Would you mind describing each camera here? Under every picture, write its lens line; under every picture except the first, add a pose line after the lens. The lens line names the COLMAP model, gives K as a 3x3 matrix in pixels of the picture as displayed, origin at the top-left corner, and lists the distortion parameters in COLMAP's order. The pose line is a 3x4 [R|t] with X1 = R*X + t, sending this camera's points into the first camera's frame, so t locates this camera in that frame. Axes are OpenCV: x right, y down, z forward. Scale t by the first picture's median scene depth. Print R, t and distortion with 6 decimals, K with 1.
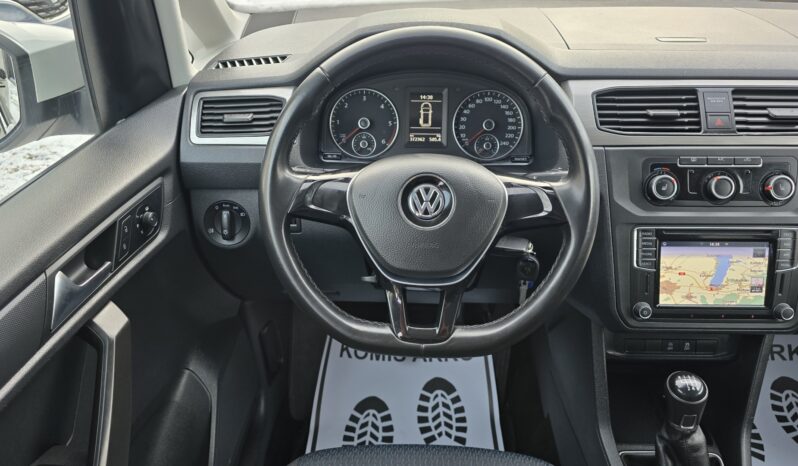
lens RADIAL K [[538.5, 0, 400.9], [0, 538.5, 233.6], [0, 0, 1]] dist [0.046575, -0.034750]
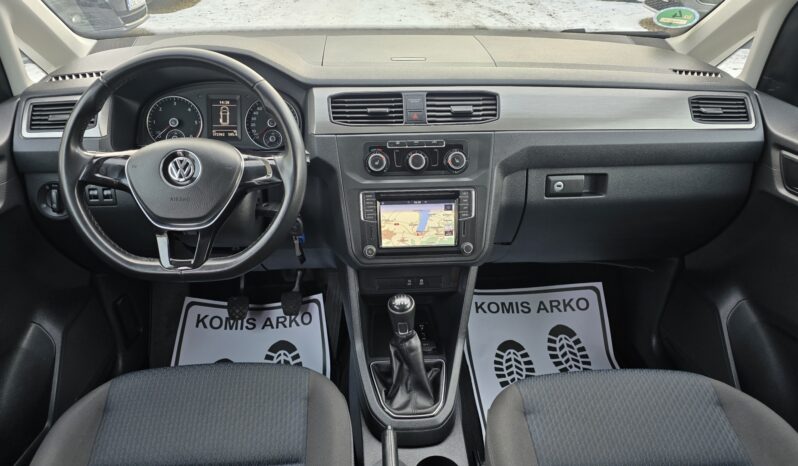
lens RADIAL K [[538.5, 0, 399.0], [0, 538.5, 235.2], [0, 0, 1]] dist [0.046575, -0.034750]
pose [[0.995785, -0.033565, 0.085354, 0.402781], [0.036917, 0.998596, -0.038001, 0.155137], [-0.083958, 0.040992, 0.995626, -0.379988]]
